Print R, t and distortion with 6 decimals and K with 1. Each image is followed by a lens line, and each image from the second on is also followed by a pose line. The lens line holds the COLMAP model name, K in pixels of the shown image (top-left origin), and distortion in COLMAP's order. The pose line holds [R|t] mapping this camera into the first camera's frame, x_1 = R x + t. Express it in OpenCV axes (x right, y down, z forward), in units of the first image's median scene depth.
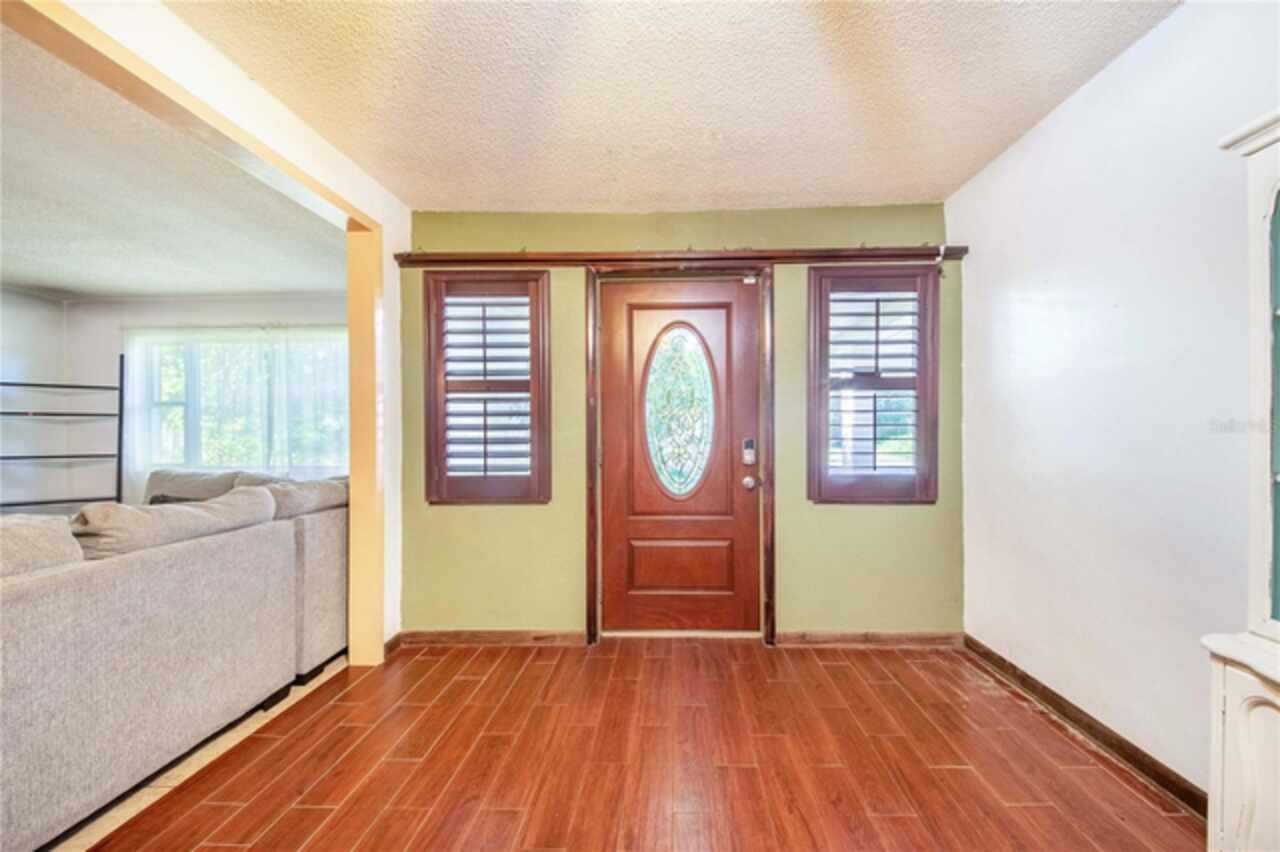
lens RADIAL K [[496.8, 0, 649.8], [0, 496.8, 430.4], [0, 0, 1]] dist [0.023467, -0.008098]
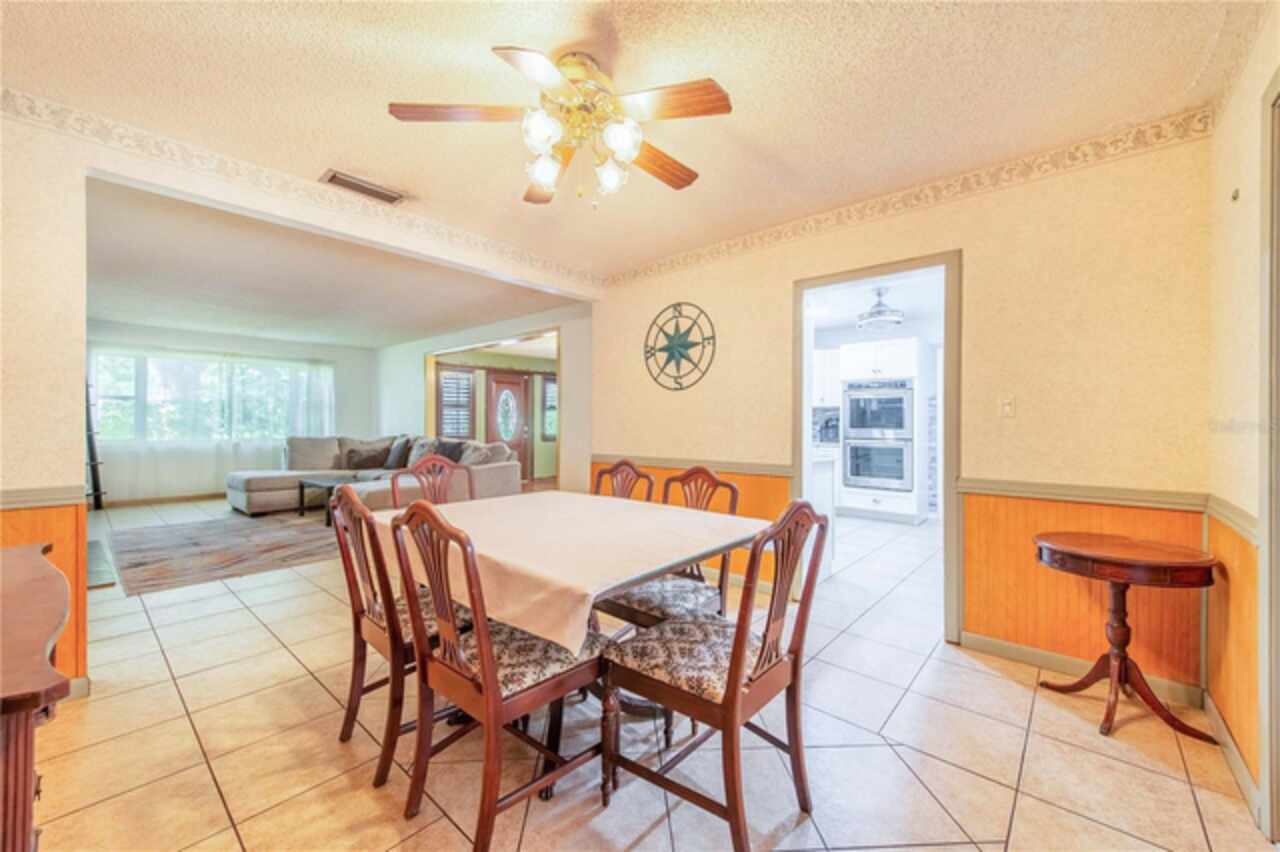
lens RADIAL K [[496.8, 0, 649.8], [0, 496.8, 430.4], [0, 0, 1]] dist [0.023467, -0.008098]
pose [[0.634178, -0.003985, 0.773177, -1.962521], [-0.008012, 0.999899, 0.011726, 0.017248], [-0.773146, -0.013631, 0.634082, -1.887938]]
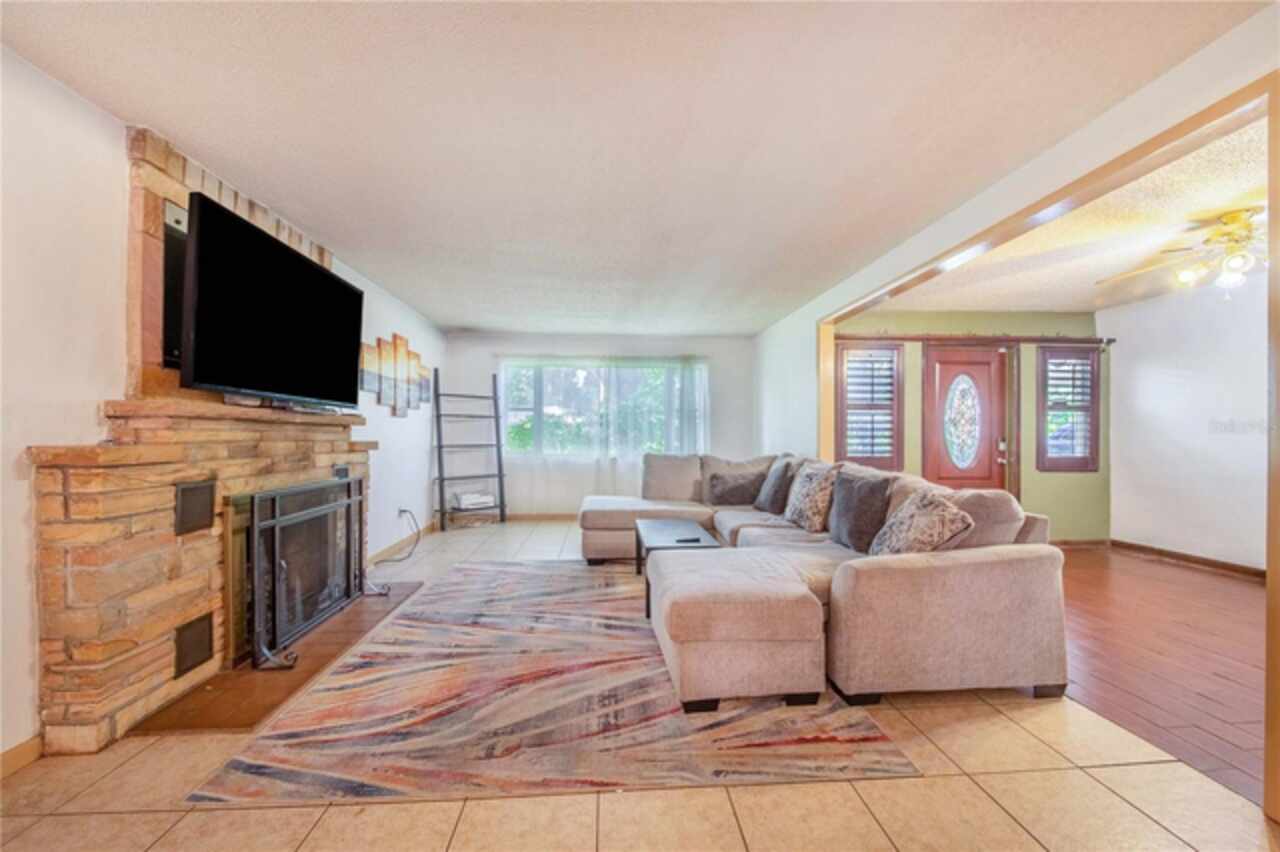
lens RADIAL K [[496.8, 0, 649.8], [0, 496.8, 430.4], [0, 0, 1]] dist [0.023467, -0.008098]
pose [[0.993456, 0.008514, 0.113900, -1.329042], [-0.008310, 0.999963, -0.002269, 0.008363], [-0.113915, 0.001307, 0.993490, -0.702637]]
